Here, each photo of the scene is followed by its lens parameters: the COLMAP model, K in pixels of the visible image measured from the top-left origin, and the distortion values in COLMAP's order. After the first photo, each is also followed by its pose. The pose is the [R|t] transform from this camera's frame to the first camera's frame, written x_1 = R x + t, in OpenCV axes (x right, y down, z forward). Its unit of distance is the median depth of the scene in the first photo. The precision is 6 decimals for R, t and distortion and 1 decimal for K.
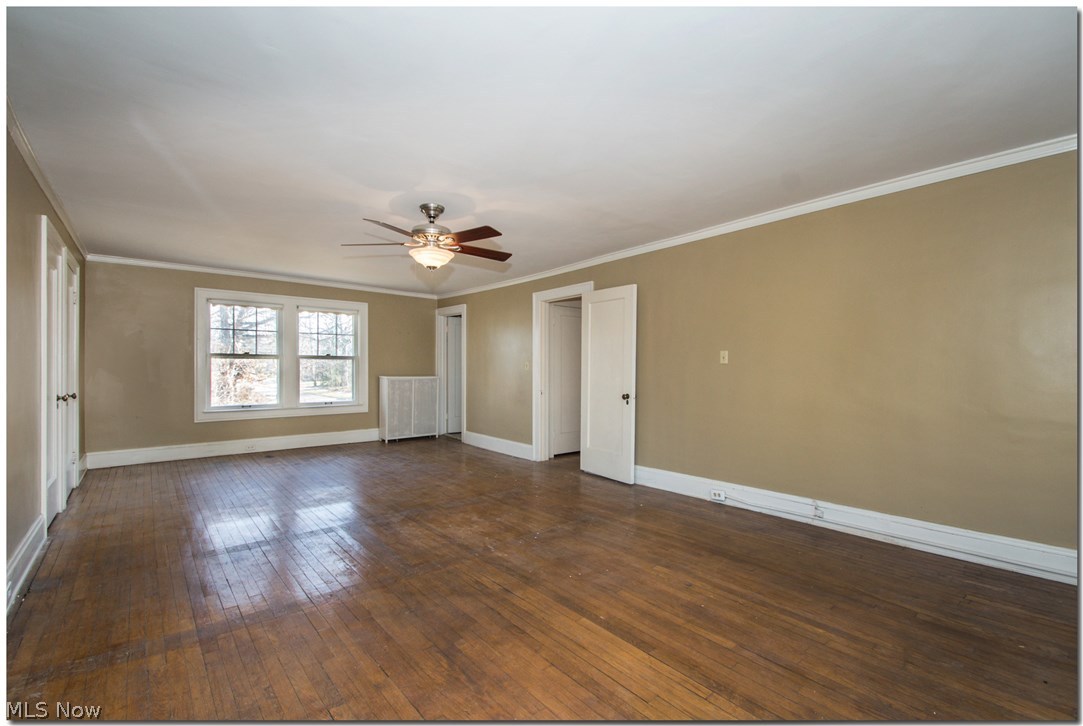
lens RADIAL K [[476.1, 0, 541.5], [0, 476.1, 363.0], [0, 0, 1]] dist [0.017445, -0.000197]
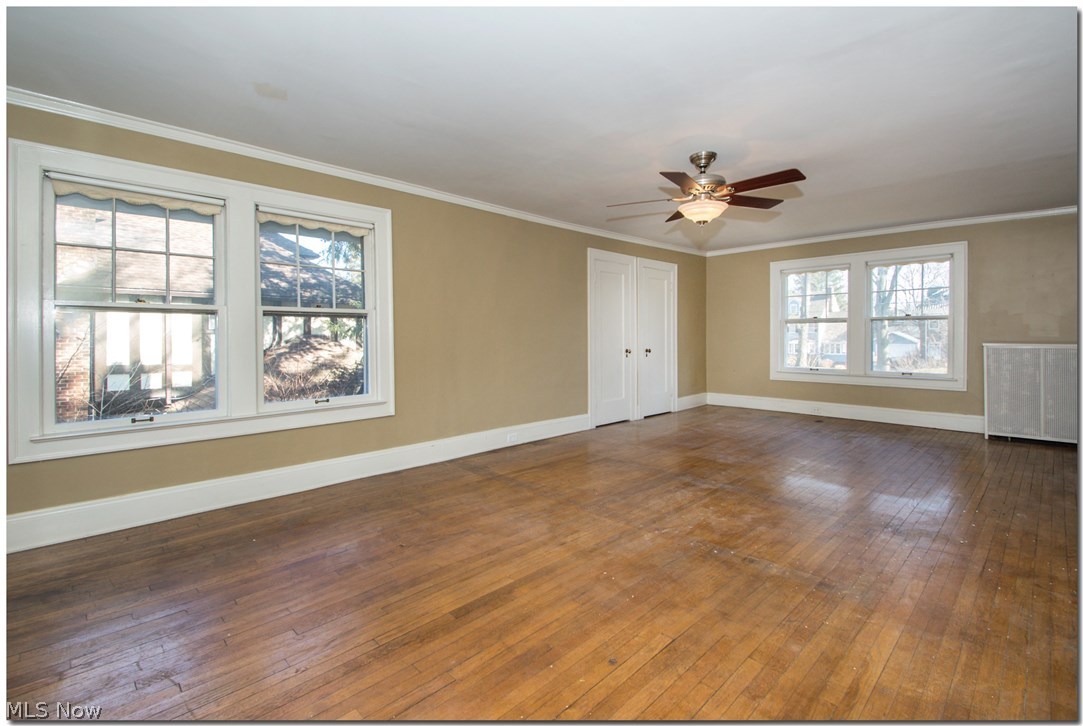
lens RADIAL K [[488.8, 0, 542.6], [0, 488.8, 338.2], [0, 0, 1]] dist [0.019717, -0.000057]
pose [[0.073740, 0.005762, -0.997261, 0.692146], [0.016127, 0.999846, 0.006969, 0.012440], [0.997147, -0.016597, 0.073636, 0.617481]]
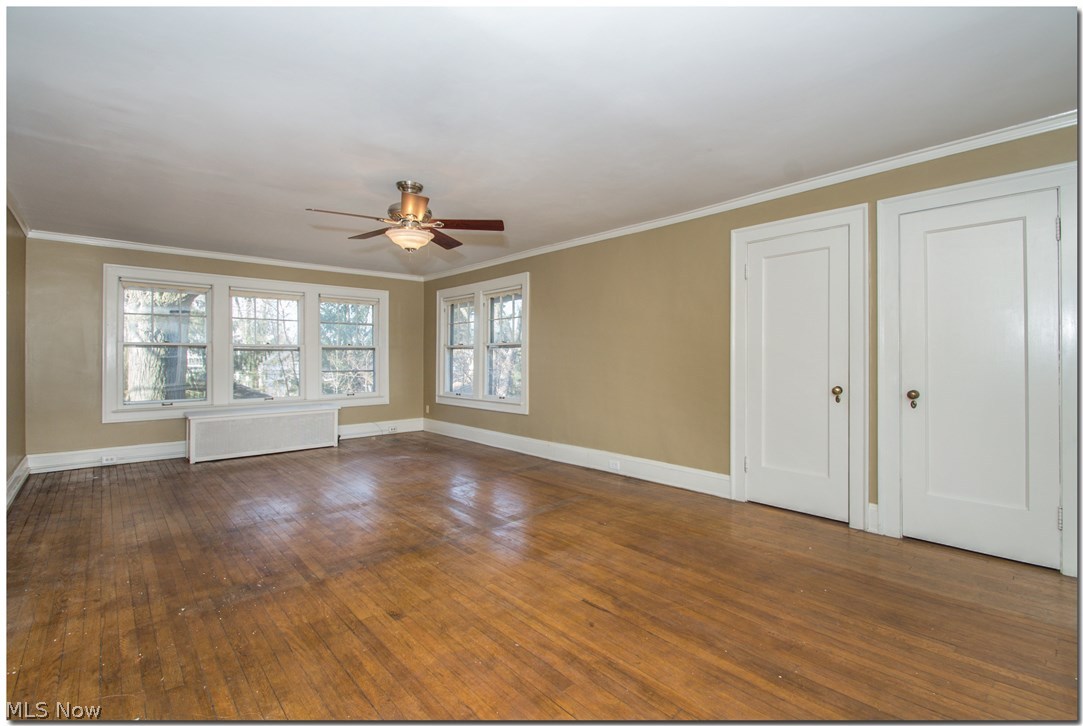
lens RADIAL K [[476.1, 0, 541.5], [0, 476.1, 363.0], [0, 0, 1]] dist [0.017445, -0.000197]
pose [[-0.999172, 0.002365, -0.040609, -0.448190], [0.002529, 0.999989, -0.003984, 0.026185], [0.040599, -0.004084, -0.999167, 1.943090]]
